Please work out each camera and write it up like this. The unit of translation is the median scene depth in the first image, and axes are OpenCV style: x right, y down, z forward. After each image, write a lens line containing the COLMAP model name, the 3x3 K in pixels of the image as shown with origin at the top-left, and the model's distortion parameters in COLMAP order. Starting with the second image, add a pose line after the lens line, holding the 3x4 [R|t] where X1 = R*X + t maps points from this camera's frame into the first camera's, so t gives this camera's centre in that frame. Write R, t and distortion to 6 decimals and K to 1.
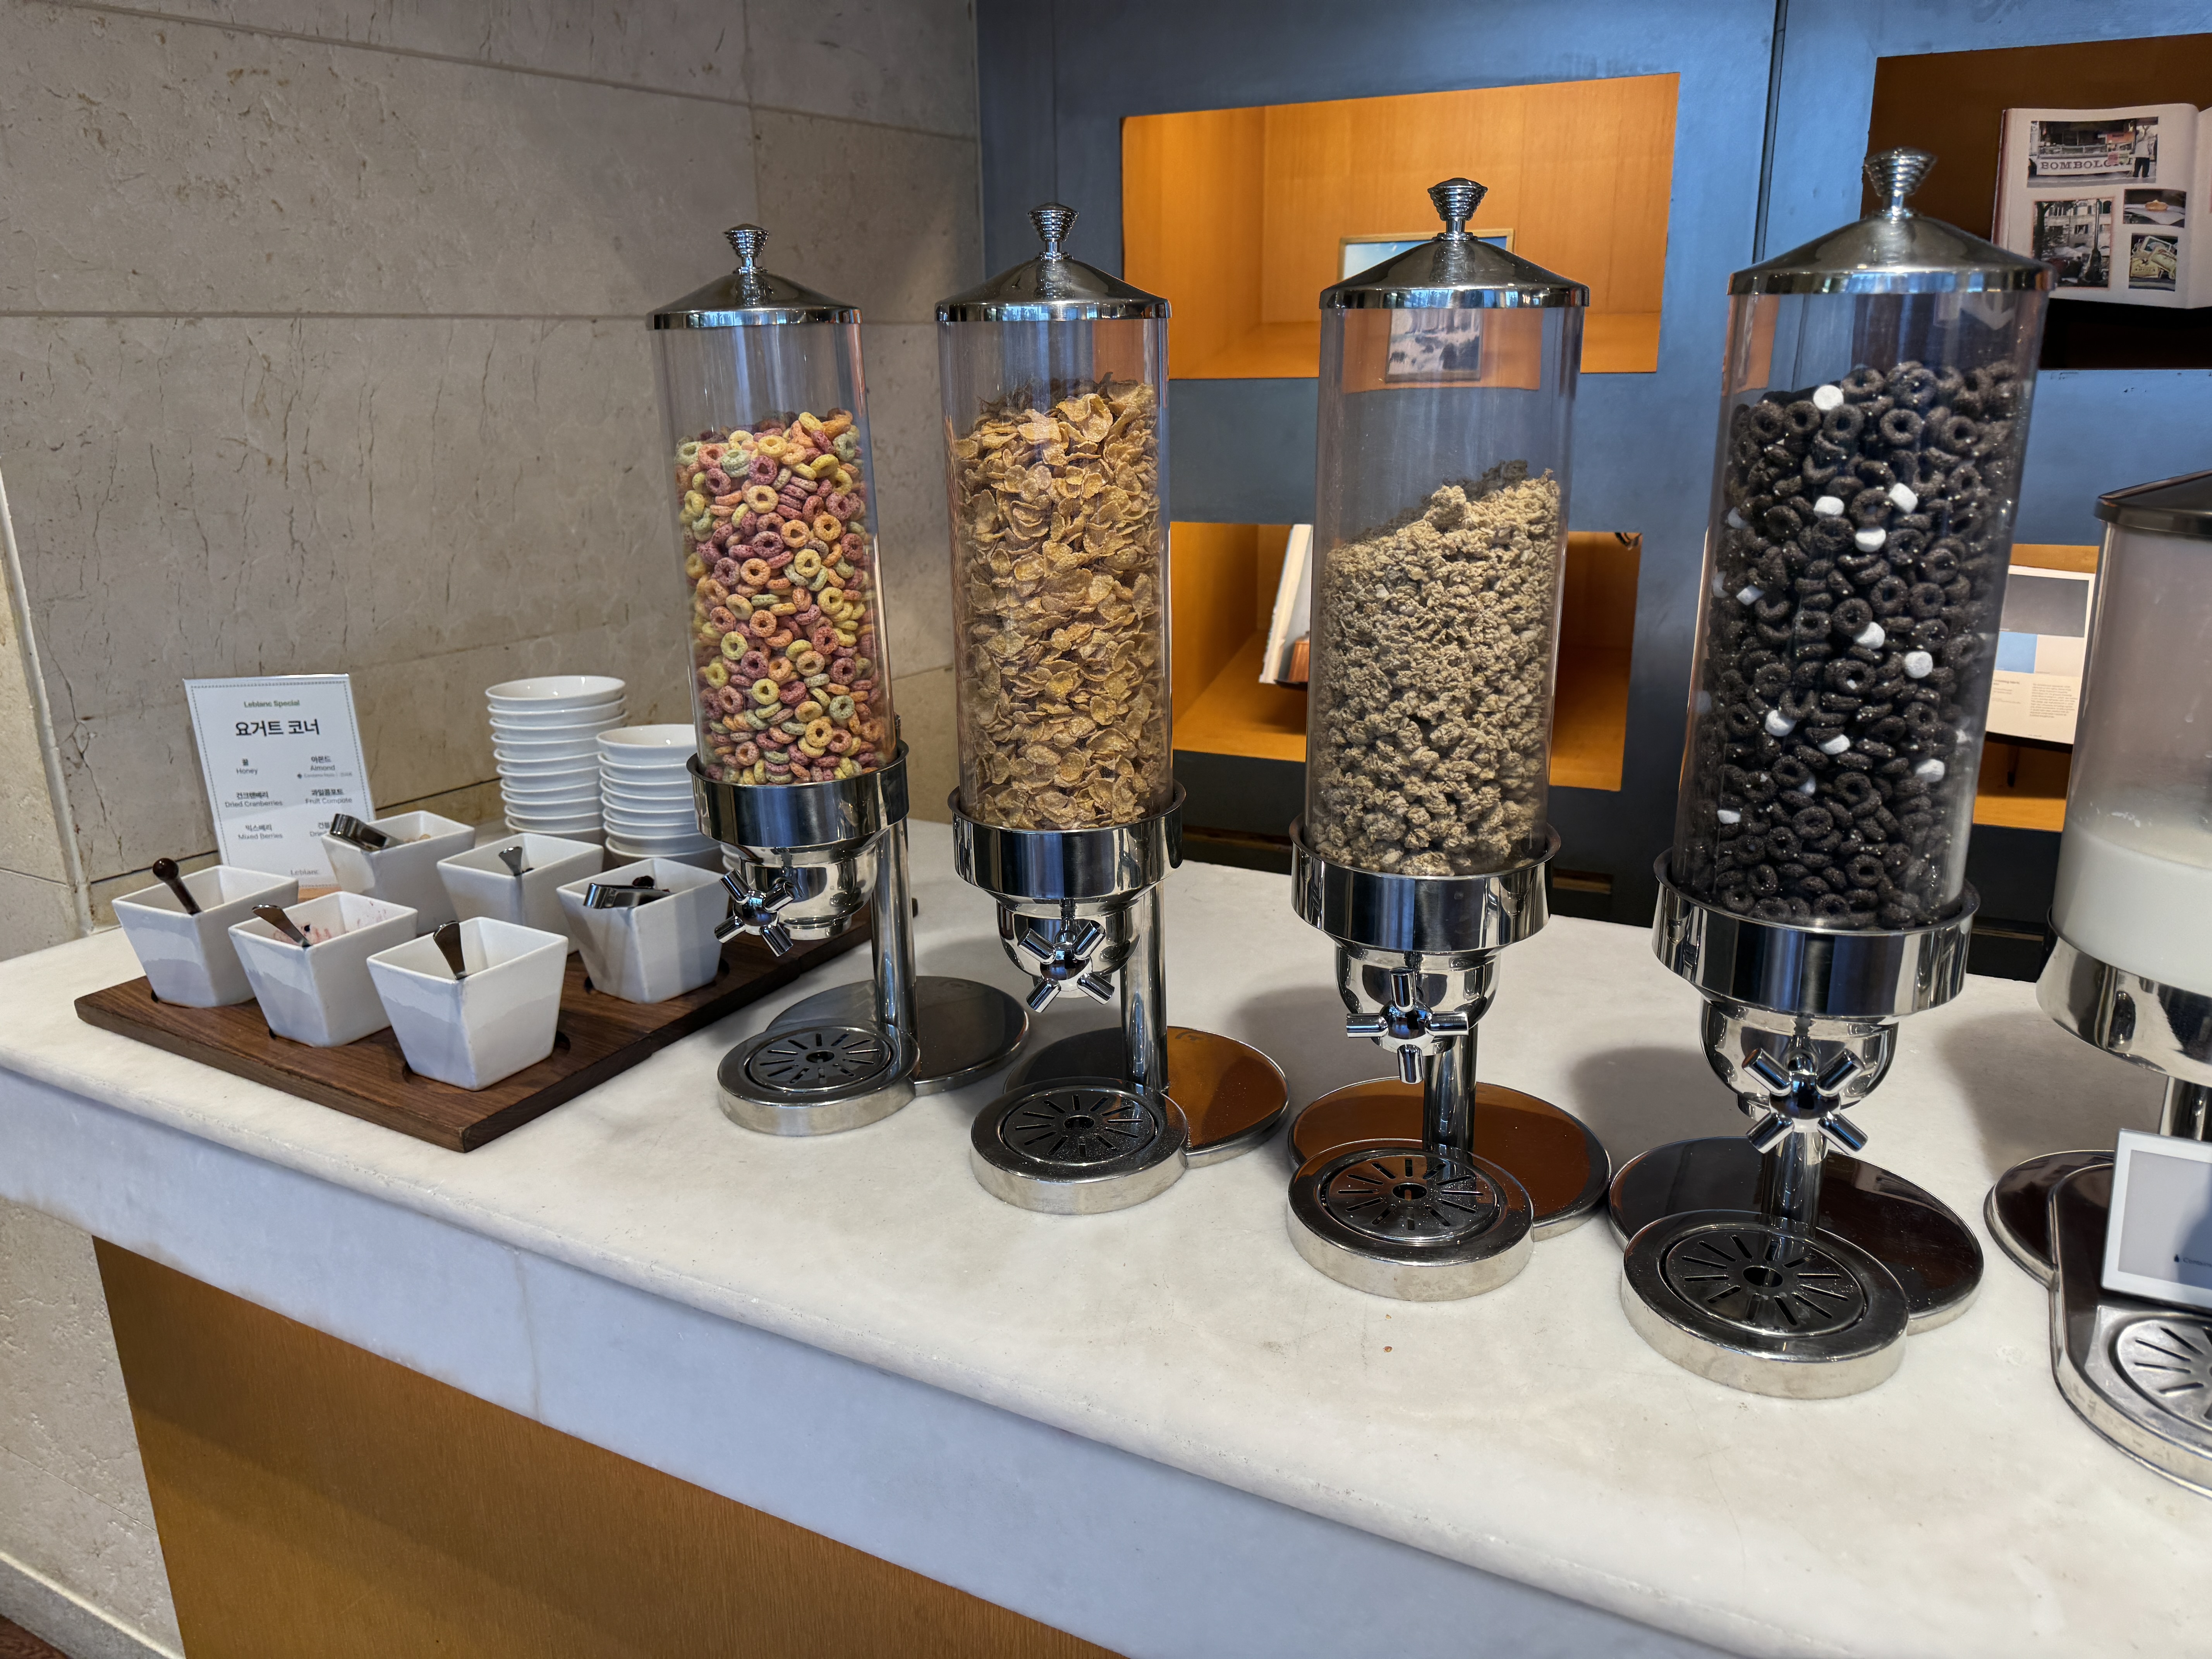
lens RADIAL K [[1511.1, 0, 1106.0], [0, 1511.1, 829.5], [0, 0, 1]] dist [-0.004110, -0.005026]
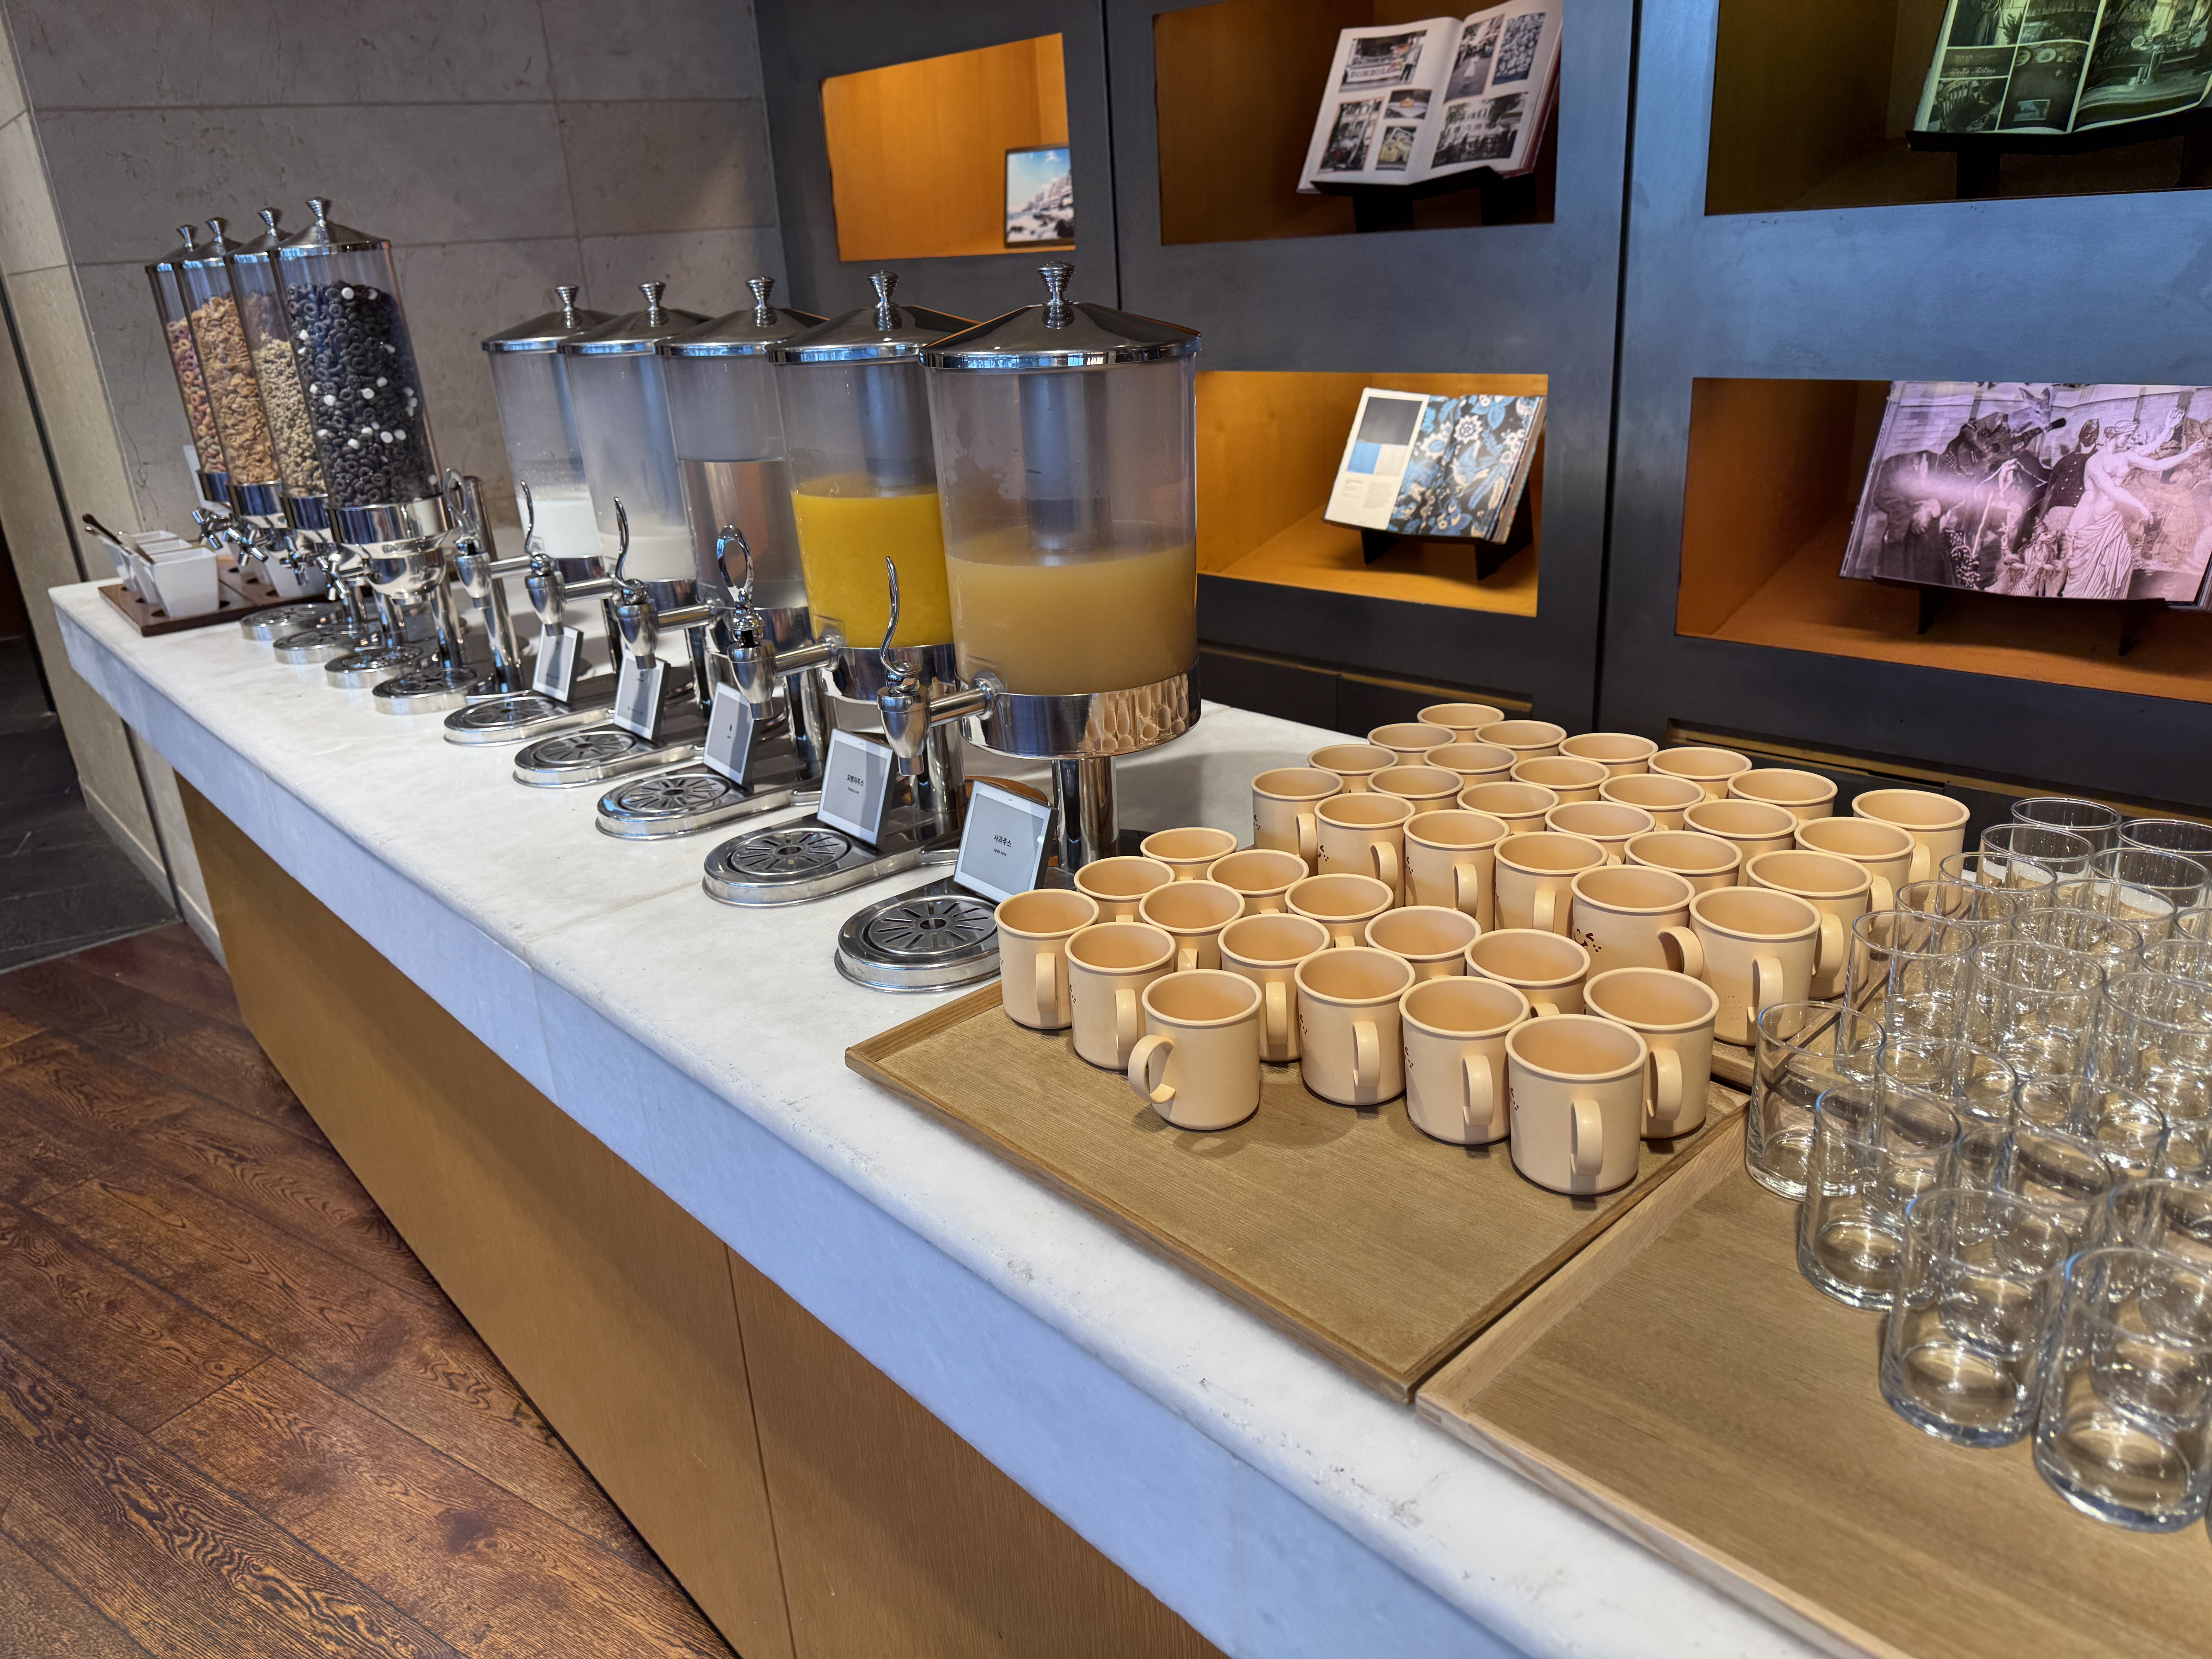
lens RADIAL K [[1525.5, 0, 1106.0], [0, 1525.5, 829.5], [0, 0, 1]] dist [-0.012903, 0.000545]
pose [[0.929127, 0.098255, -0.356467, 0.983058], [-0.069224, 0.993225, 0.093336, 0.102534], [0.363222, -0.062045, 0.929634, -0.350089]]
